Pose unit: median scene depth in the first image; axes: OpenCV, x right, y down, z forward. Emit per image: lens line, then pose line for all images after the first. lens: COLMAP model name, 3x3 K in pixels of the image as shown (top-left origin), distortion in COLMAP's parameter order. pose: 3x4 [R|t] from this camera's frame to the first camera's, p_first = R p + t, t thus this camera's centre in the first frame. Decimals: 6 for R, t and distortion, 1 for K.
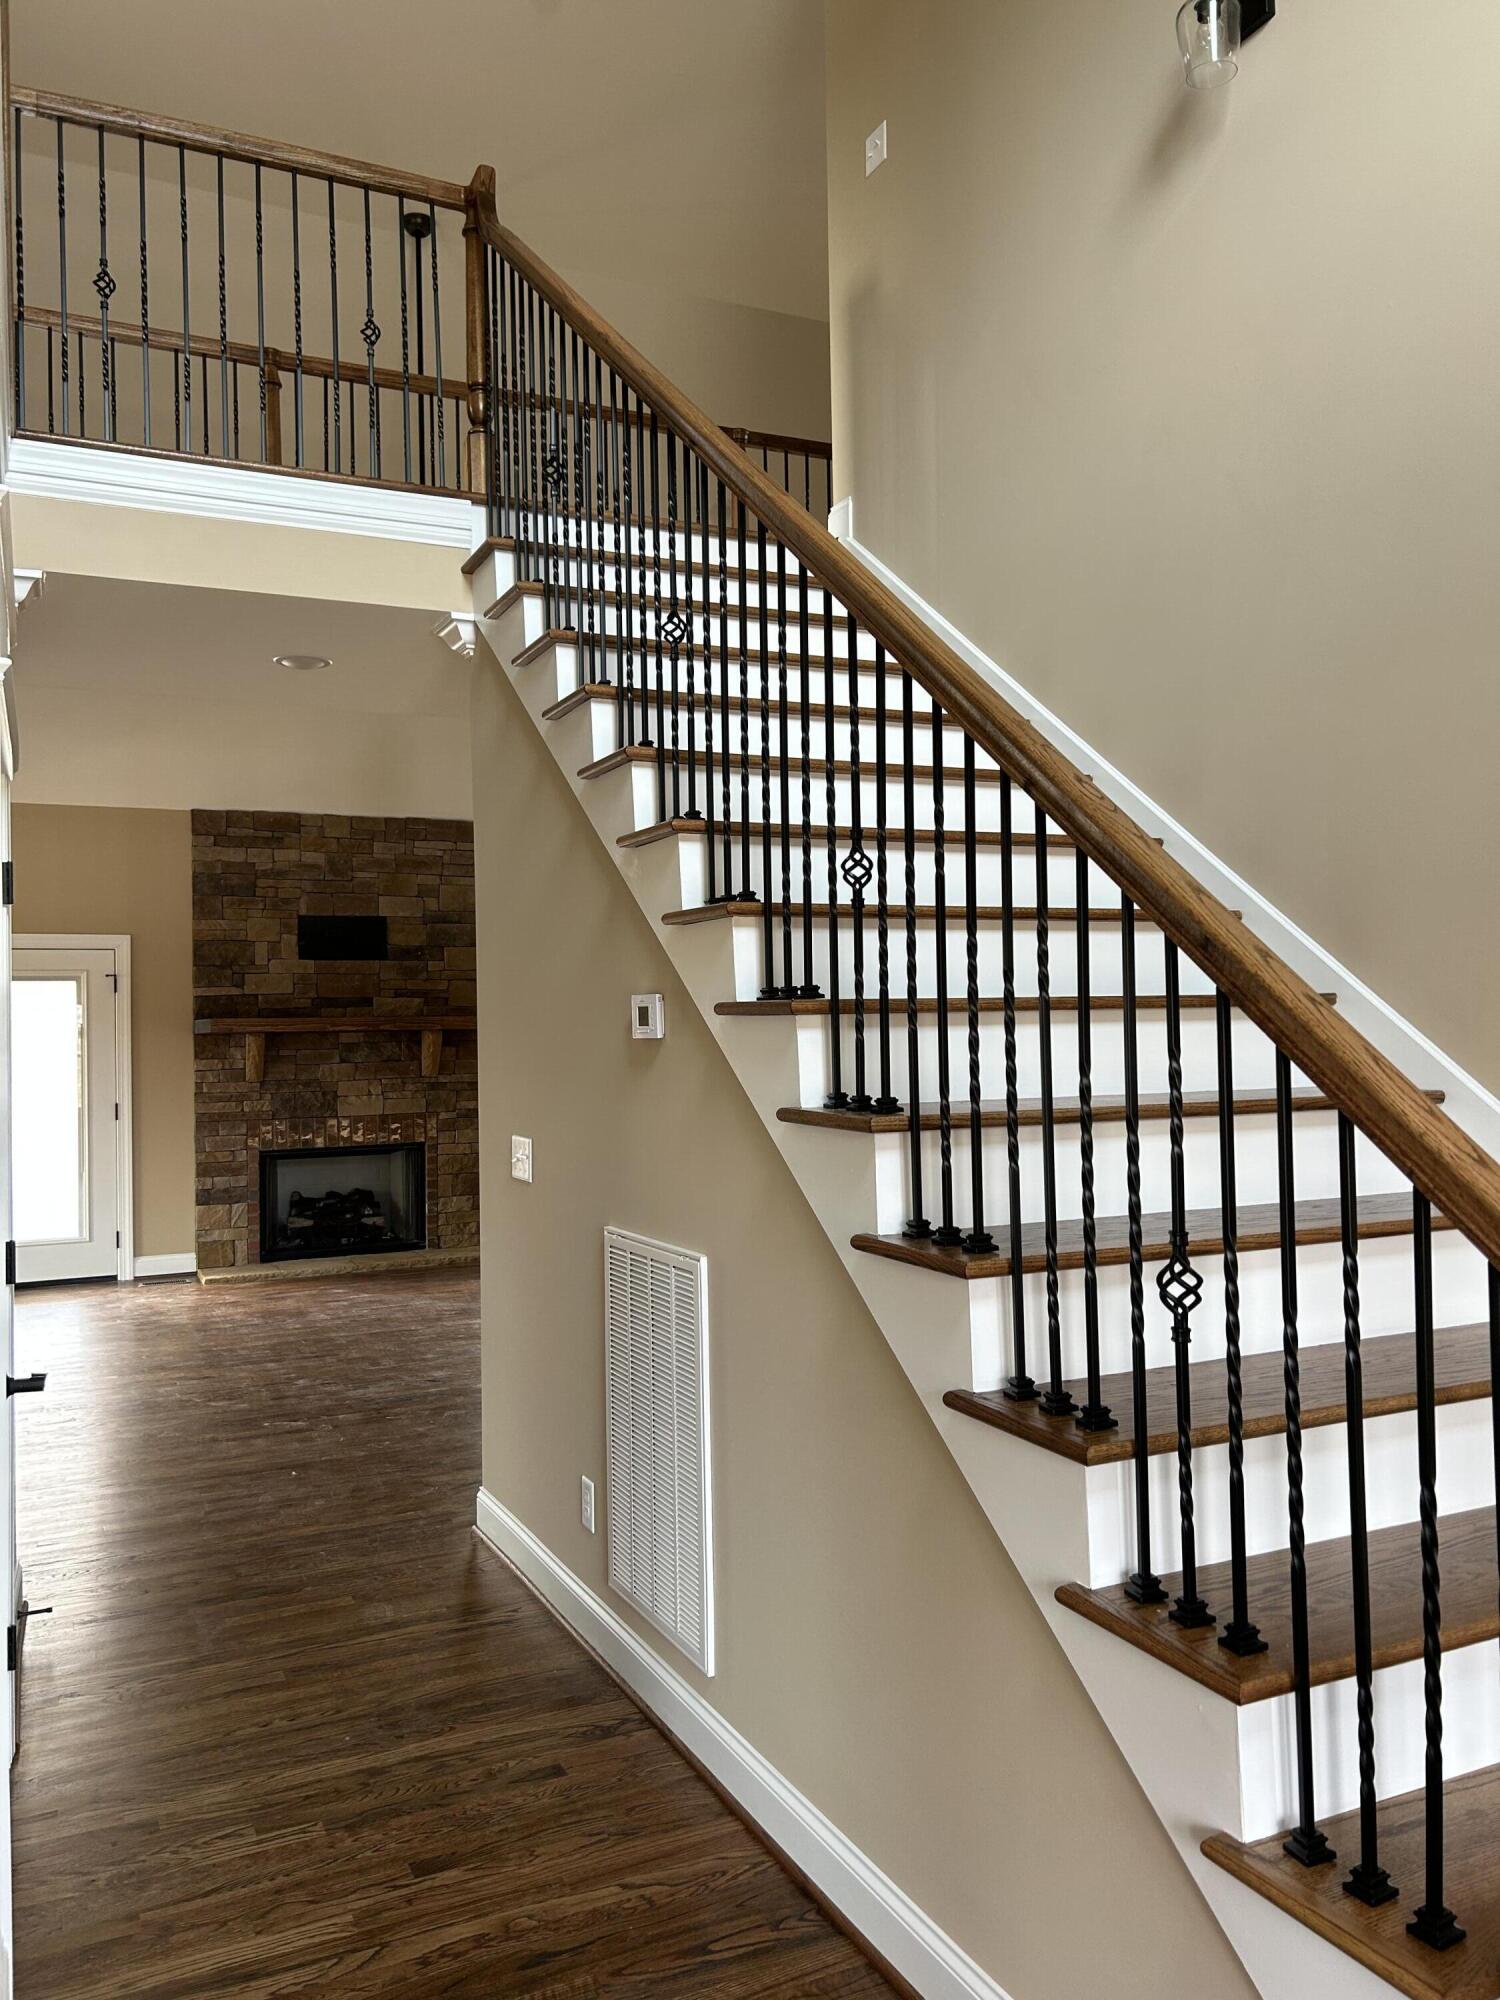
lens RADIAL K [[1509.4, 0, 750.0], [0, 1509.4, 1000.0], [0, 0, 1]] dist [0.061063, -0.065192]
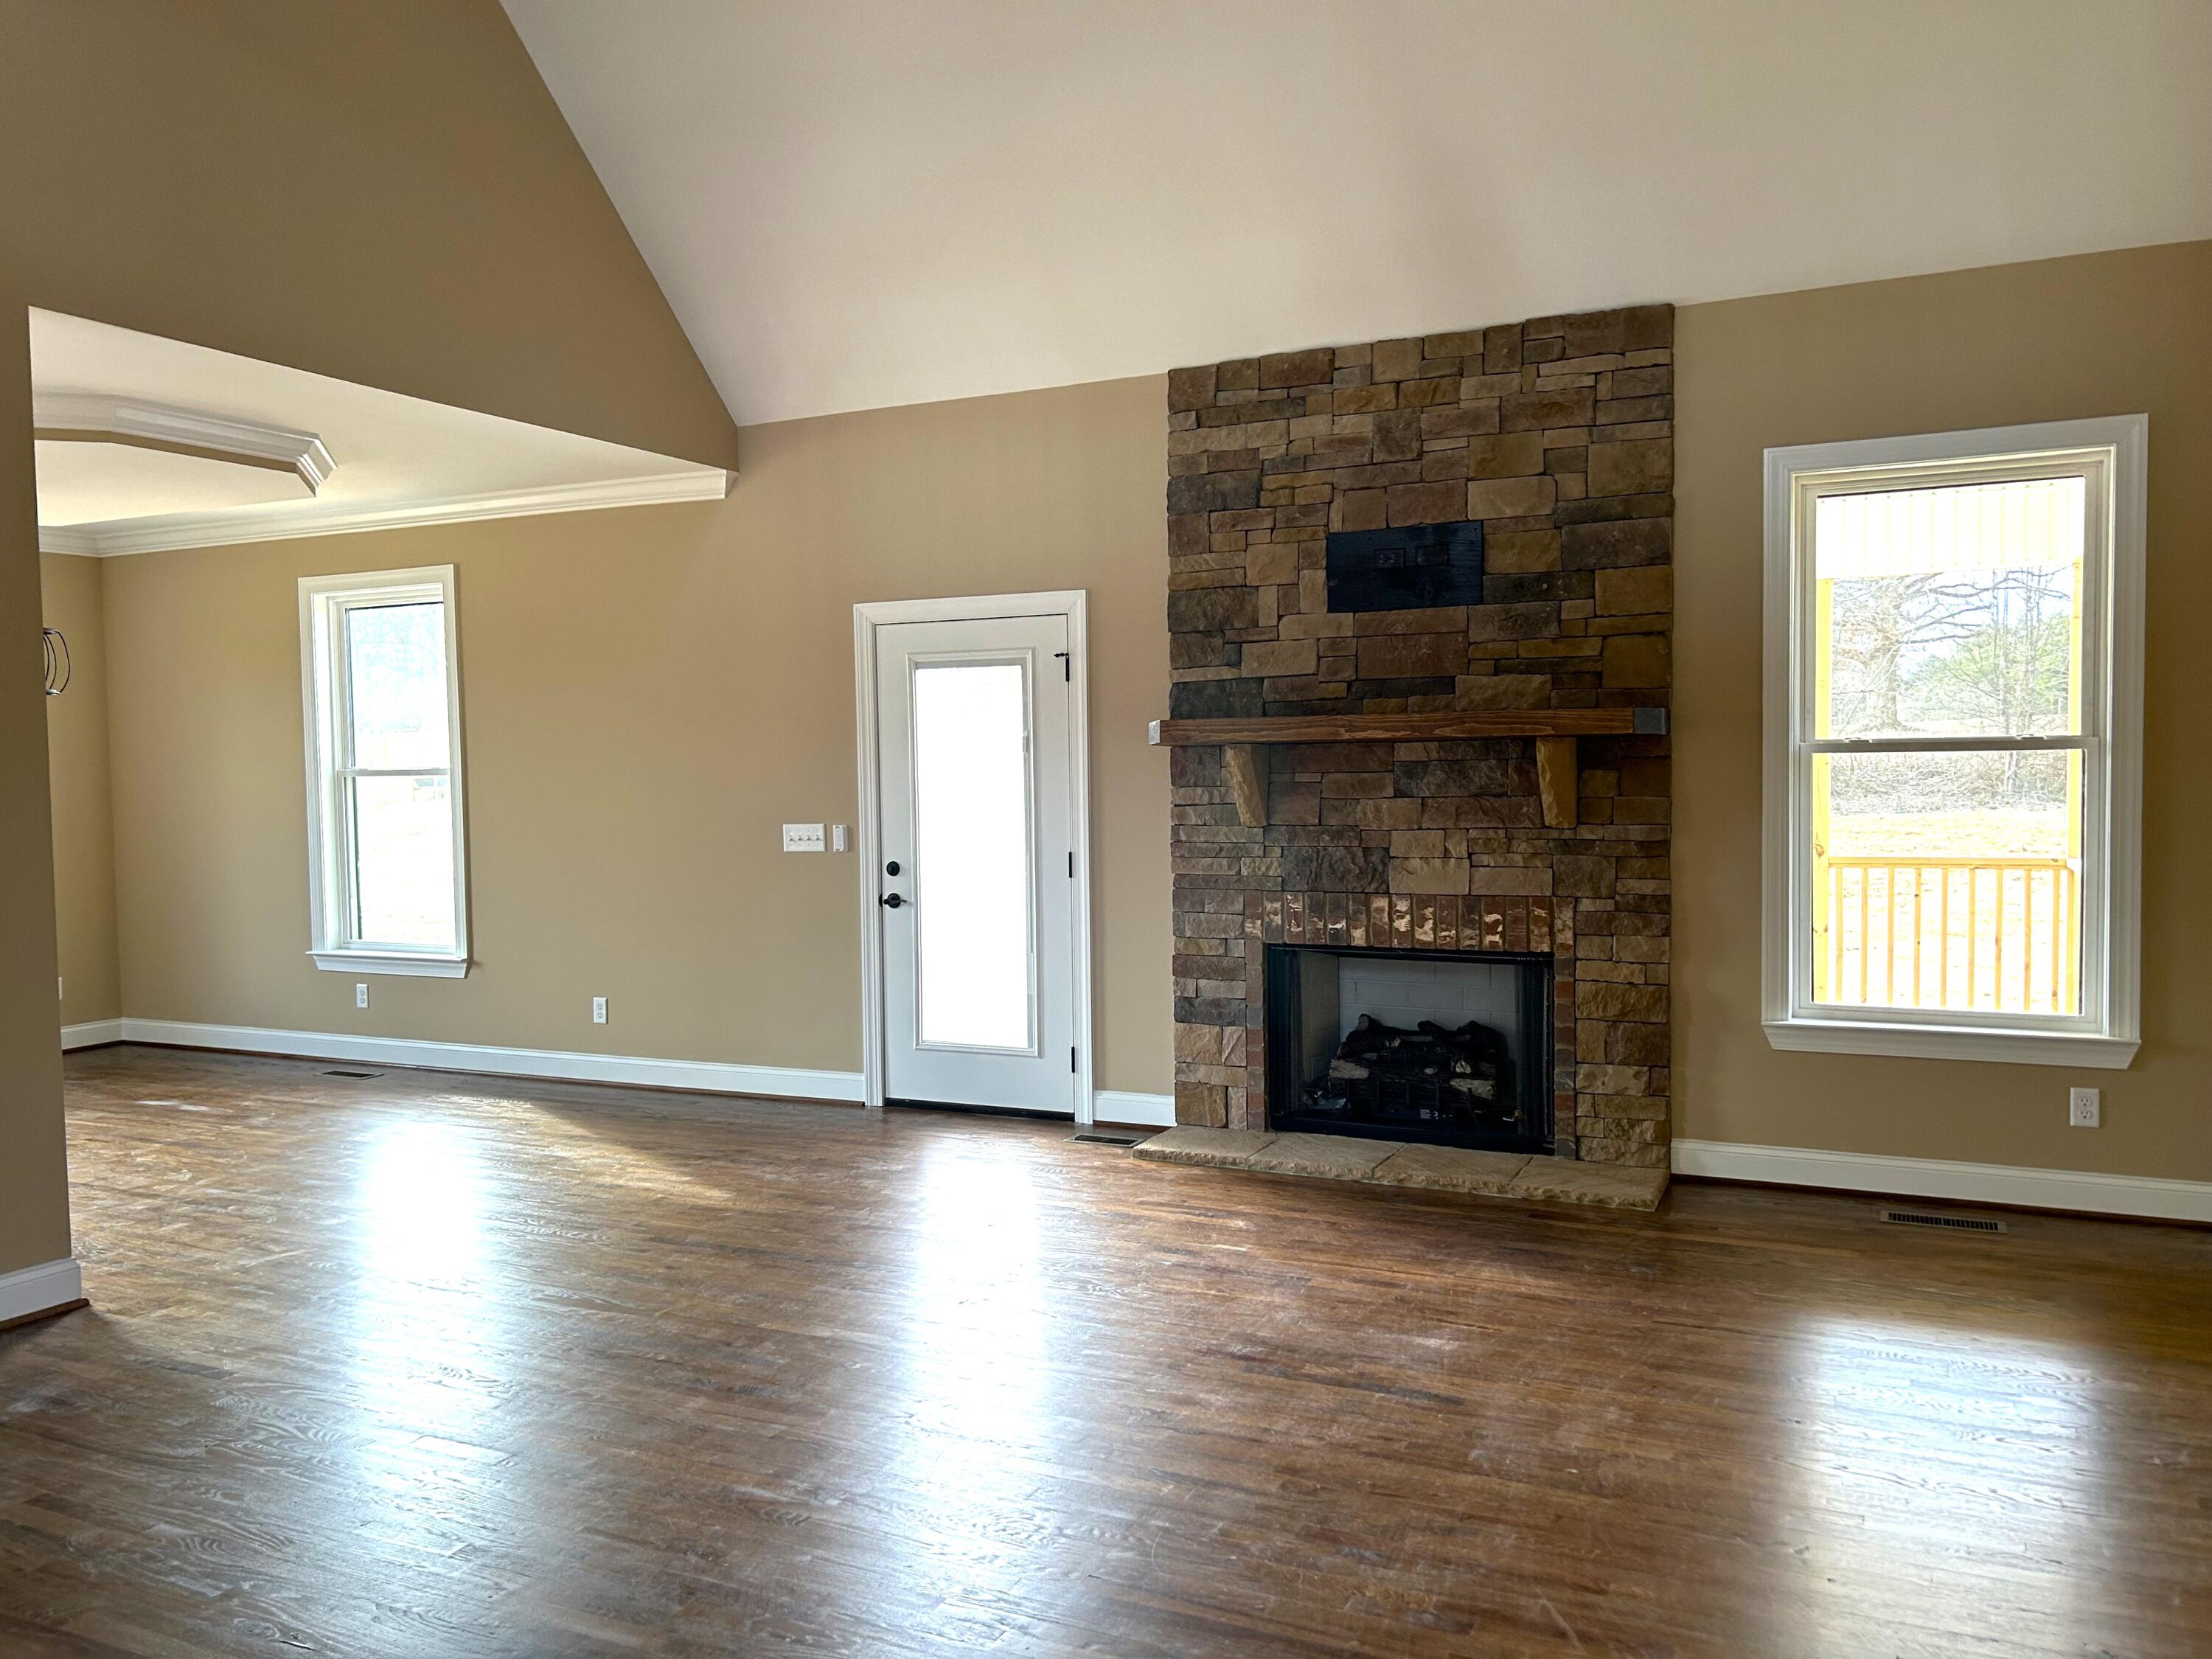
lens RADIAL K [[1669.4, 0, 1107.0], [0, 1669.4, 855.1], [0, 0, 1]] dist [0.061063, -0.065192]
pose [[0.612310, 0.051462, -0.788941, 0.148580], [0.018536, 0.996671, 0.079398, 0.012277], [0.790401, -0.063240, 0.609317, 0.549148]]
